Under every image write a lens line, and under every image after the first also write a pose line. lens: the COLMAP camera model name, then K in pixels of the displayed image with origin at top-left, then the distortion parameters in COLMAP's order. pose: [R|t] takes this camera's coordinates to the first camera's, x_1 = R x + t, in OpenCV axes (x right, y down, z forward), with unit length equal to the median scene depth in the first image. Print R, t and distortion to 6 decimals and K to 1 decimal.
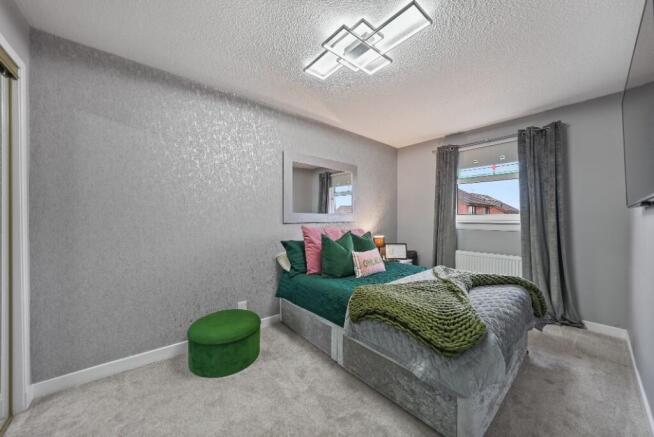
lens RADIAL K [[229.2, 0, 326.1], [0, 229.2, 217.0], [0, 0, 1]] dist [-0.034867, 0.009471]
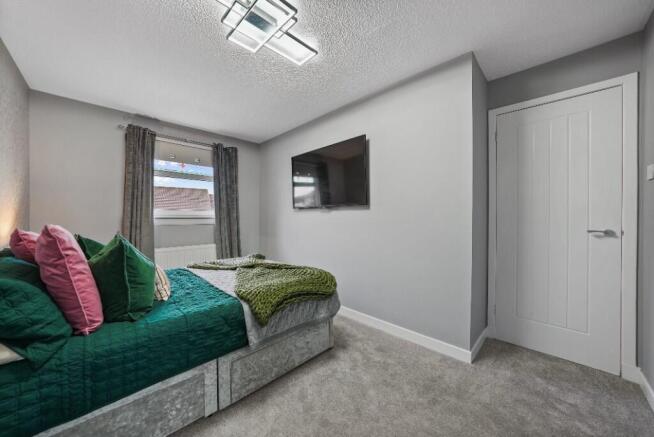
lens RADIAL K [[229.2, 0, 326.1], [0, 229.2, 217.0], [0, 0, 1]] dist [-0.034867, 0.009471]
pose [[-0.074394, -0.004253, 0.997220, -0.419804], [-0.006384, 0.999972, 0.003789, 0.015411], [-0.997209, -0.006085, -0.074419, 0.440594]]
